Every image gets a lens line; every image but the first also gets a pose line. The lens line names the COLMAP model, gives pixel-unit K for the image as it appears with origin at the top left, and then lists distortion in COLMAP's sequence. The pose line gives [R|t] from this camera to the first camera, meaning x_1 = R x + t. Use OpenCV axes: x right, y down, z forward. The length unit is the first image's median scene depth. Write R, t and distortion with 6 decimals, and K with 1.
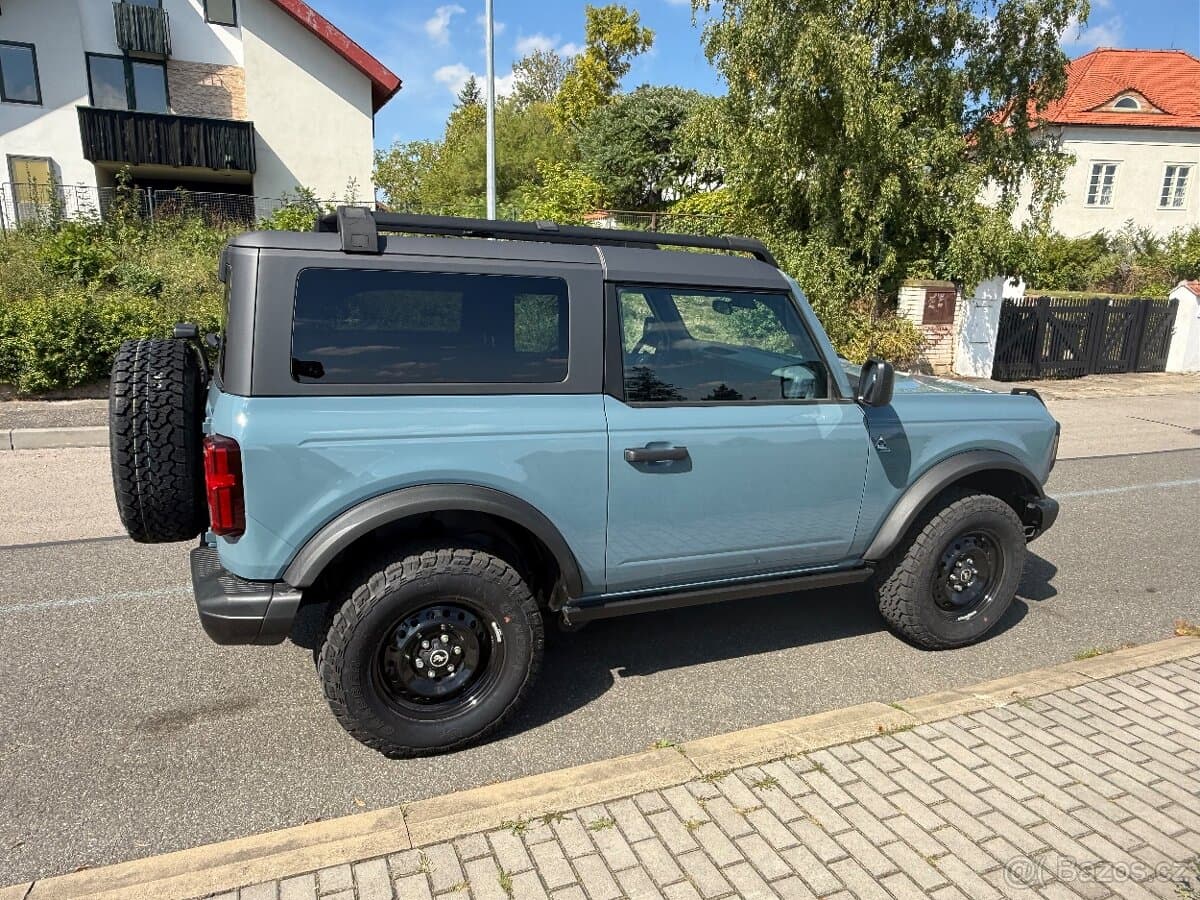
lens RADIAL K [[771.8, 0, 618.9], [0, 771.8, 447.0], [0, 0, 1]] dist [-0.004005, 0.001725]
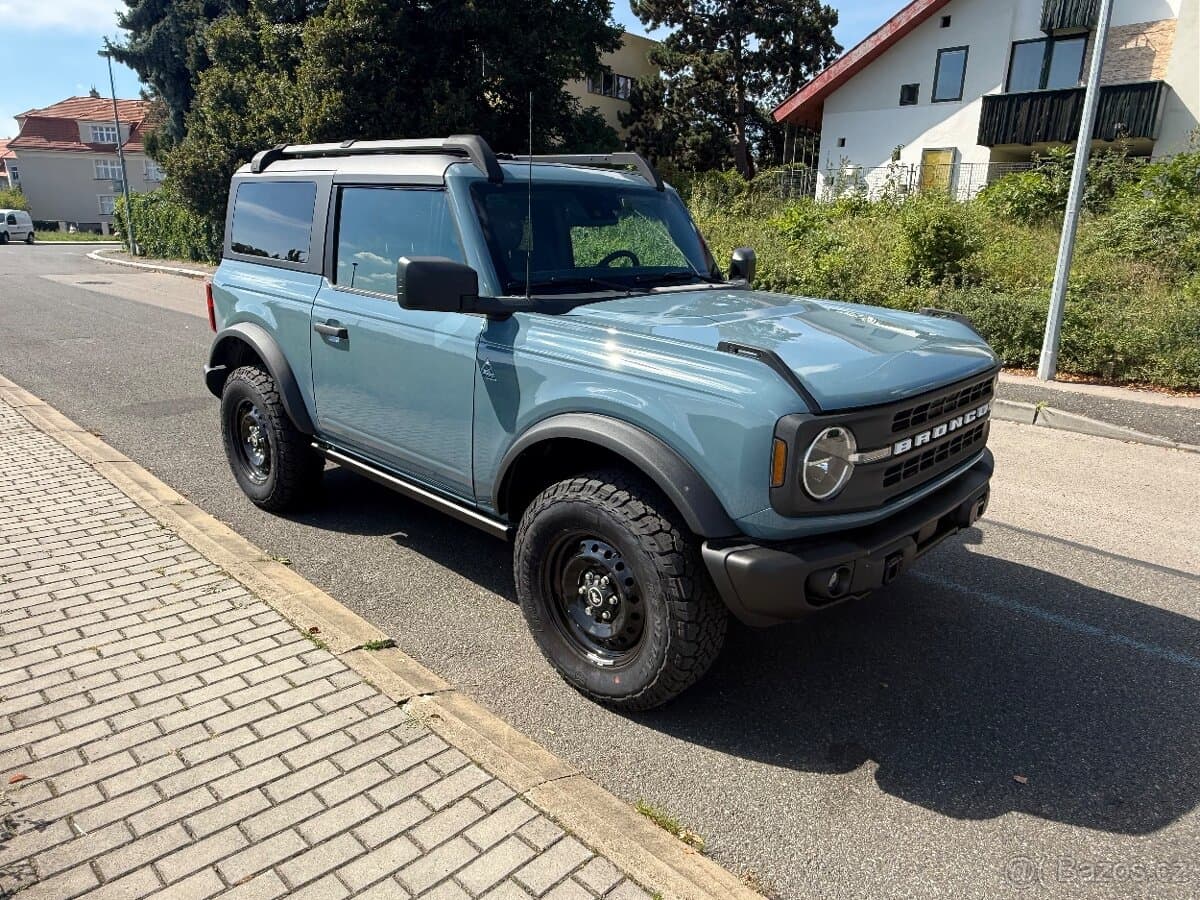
lens RADIAL K [[795.8, 0, 606.9], [0, 795.8, 429.4], [0, 0, 1]] dist [-0.009028, 0.003607]
pose [[0.408618, 0.206732, -0.888984, 1.267992], [-0.219242, 0.967724, 0.124269, -0.081956], [0.885982, 0.144125, 0.440754, 0.812991]]
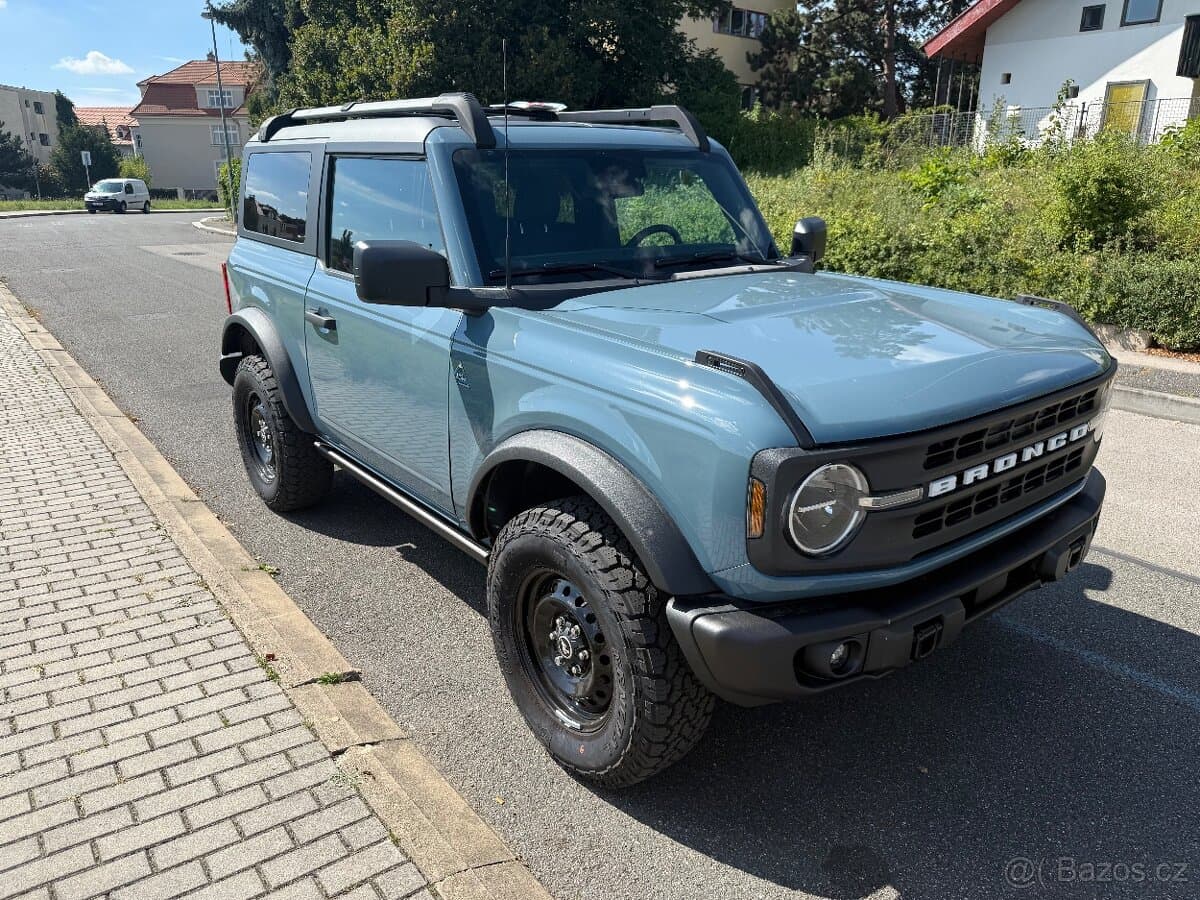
lens RADIAL K [[846.2, 0, 600.0], [0, 846.2, 450.0], [0, 0, 1]] dist [-0.002800, -0.009140]
pose [[0.261512, 0.265637, -0.927927, 1.214075], [-0.216022, 0.953103, 0.211964, -0.142445], [0.940716, 0.145022, 0.306631, 0.981492]]
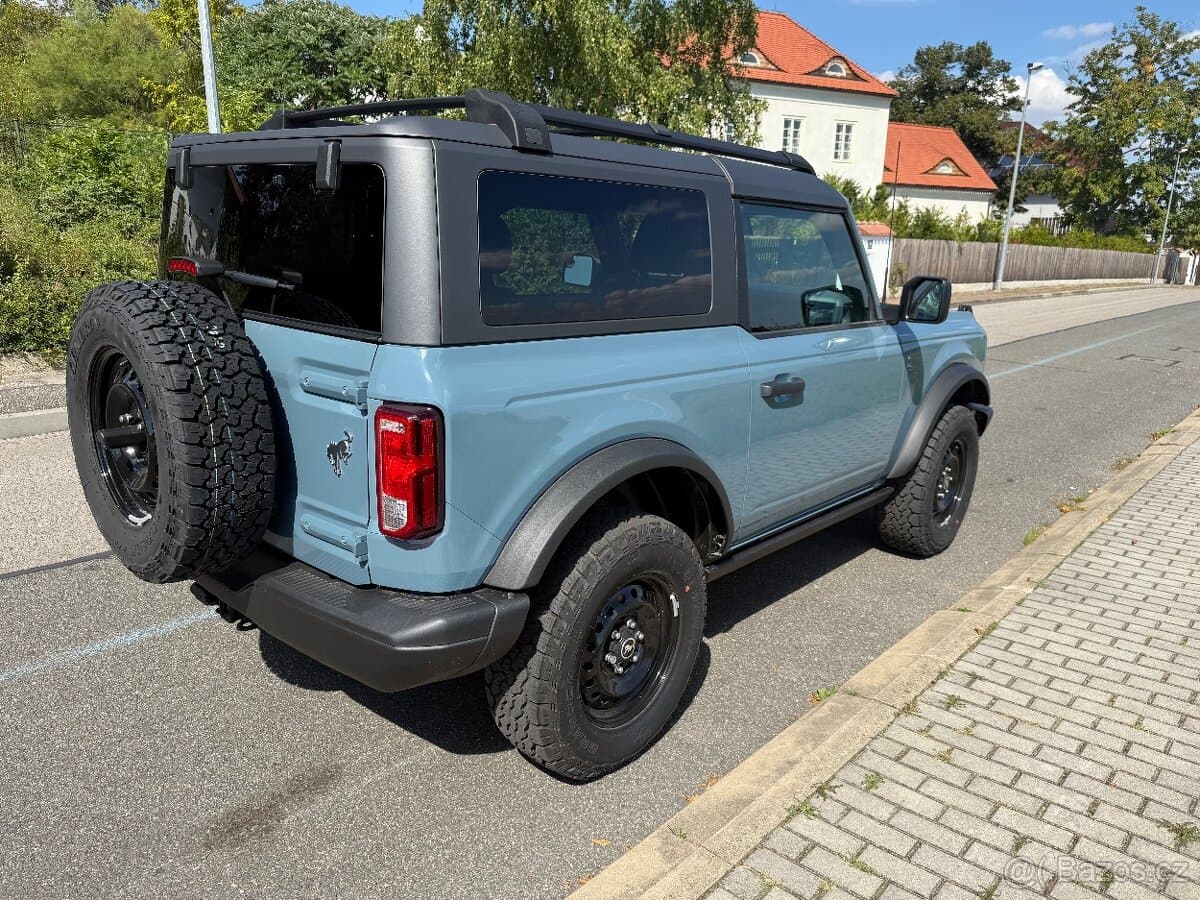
lens RADIAL K [[824.7, 0, 601.1], [0, 824.7, 435.7], [0, 0, 1]] dist [0.001821, -0.004325]
pose [[0.912187, -0.108845, 0.395053, -0.515913], [0.095708, 0.994004, 0.052876, -0.005602], [-0.398440, -0.010423, 0.917135, 0.174231]]
